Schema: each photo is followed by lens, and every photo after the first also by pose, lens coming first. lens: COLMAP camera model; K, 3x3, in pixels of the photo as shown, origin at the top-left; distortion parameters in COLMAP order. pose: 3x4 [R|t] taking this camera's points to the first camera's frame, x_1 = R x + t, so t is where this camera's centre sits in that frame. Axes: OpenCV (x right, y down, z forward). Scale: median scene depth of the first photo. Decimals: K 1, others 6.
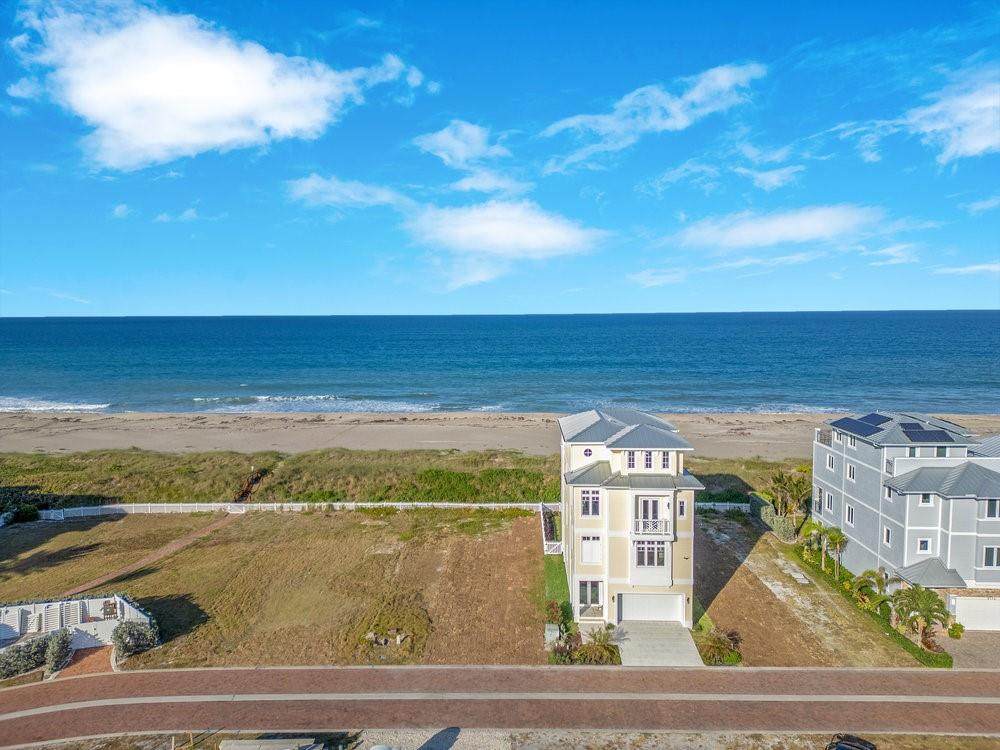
lens RADIAL K [[699.4, 0, 500.0], [0, 699.4, 375.0], [0, 0, 1]] dist [0.062928, -0.060211]
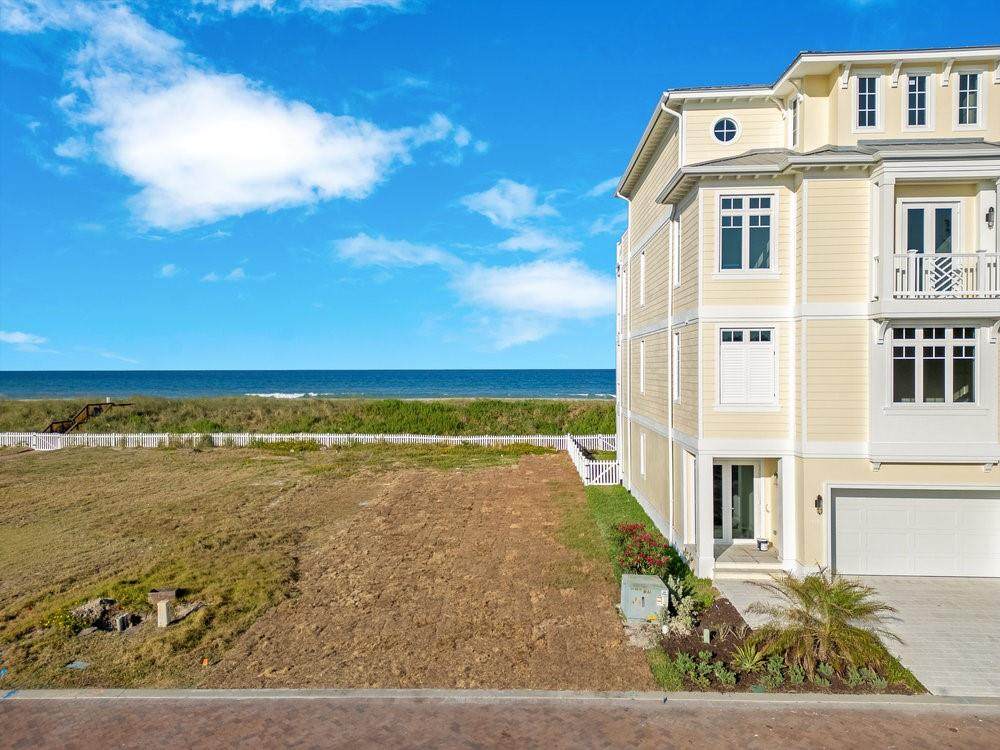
lens RADIAL K [[691.3, 0, 506.6], [0, 691.3, 376.4], [0, 0, 1]] dist [0.063399, -0.053604]
pose [[0.999948, 0.009711, 0.003130, 0.007928], [-0.009414, 0.996410, -0.084130, 0.285200], [-0.003936, 0.084096, 0.996450, 0.655878]]
